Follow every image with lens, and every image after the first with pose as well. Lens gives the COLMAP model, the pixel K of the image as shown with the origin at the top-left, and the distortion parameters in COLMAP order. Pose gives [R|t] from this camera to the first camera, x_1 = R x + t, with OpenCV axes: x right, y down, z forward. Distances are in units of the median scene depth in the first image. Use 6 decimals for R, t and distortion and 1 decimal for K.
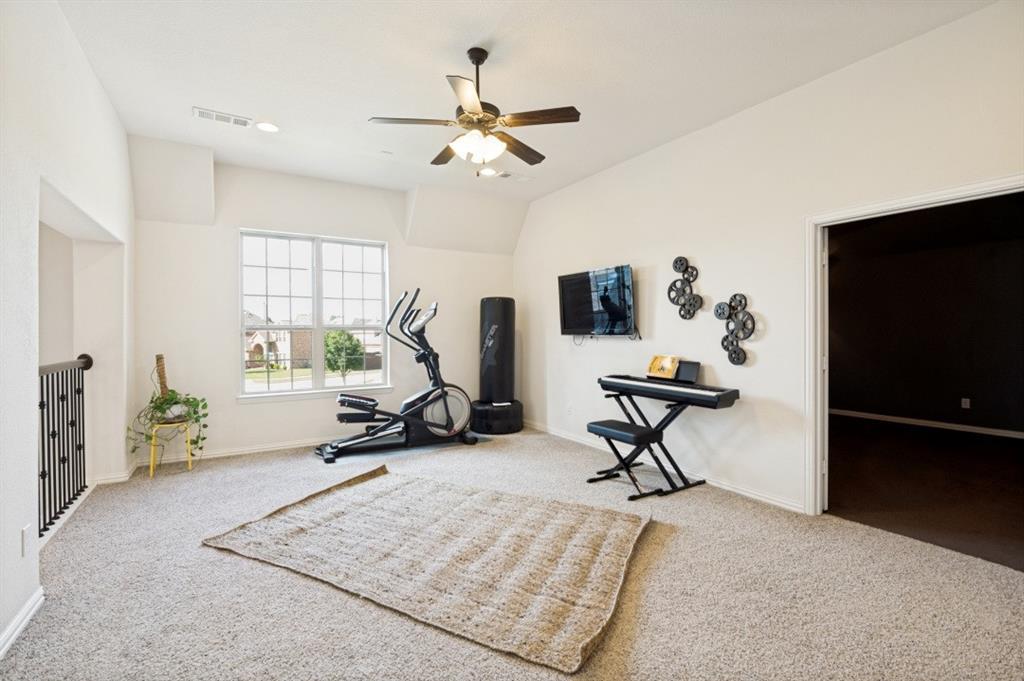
lens RADIAL K [[467.9, 0, 513.2], [0, 467.9, 334.1], [0, 0, 1]] dist [-0.000200, 0.000027]
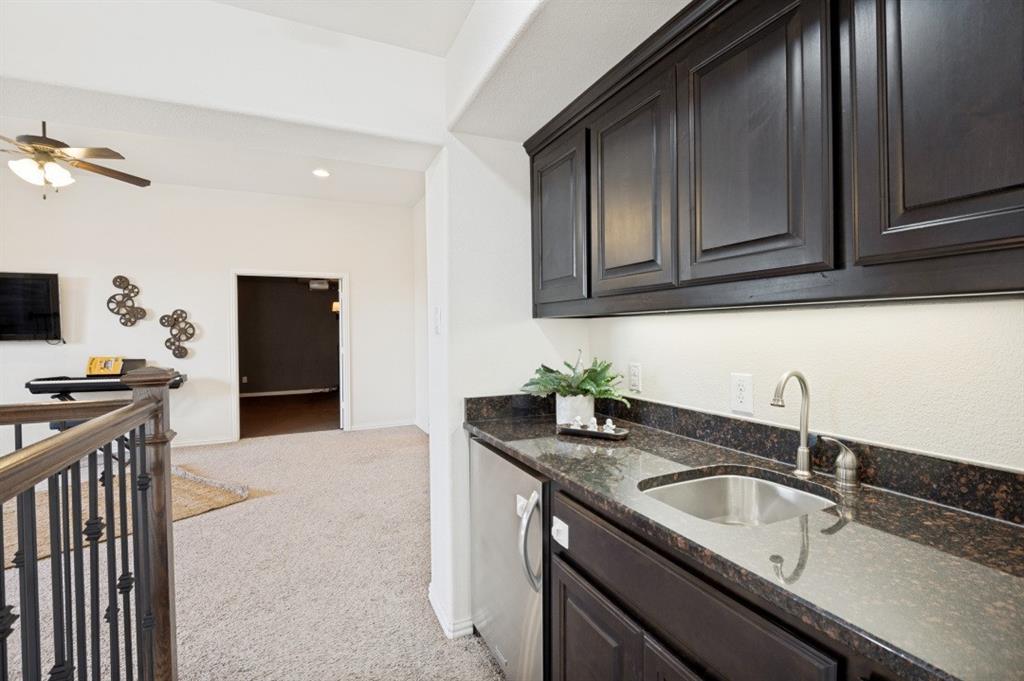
lens RADIAL K [[467.9, 0, 513.2], [0, 467.9, 334.1], [0, 0, 1]] dist [-0.000200, 0.000027]
pose [[0.122605, -0.004814, 0.992444, -0.762445], [0.014550, 0.999889, 0.003053, 0.000881], [-0.992349, 0.014065, 0.122662, -0.188376]]
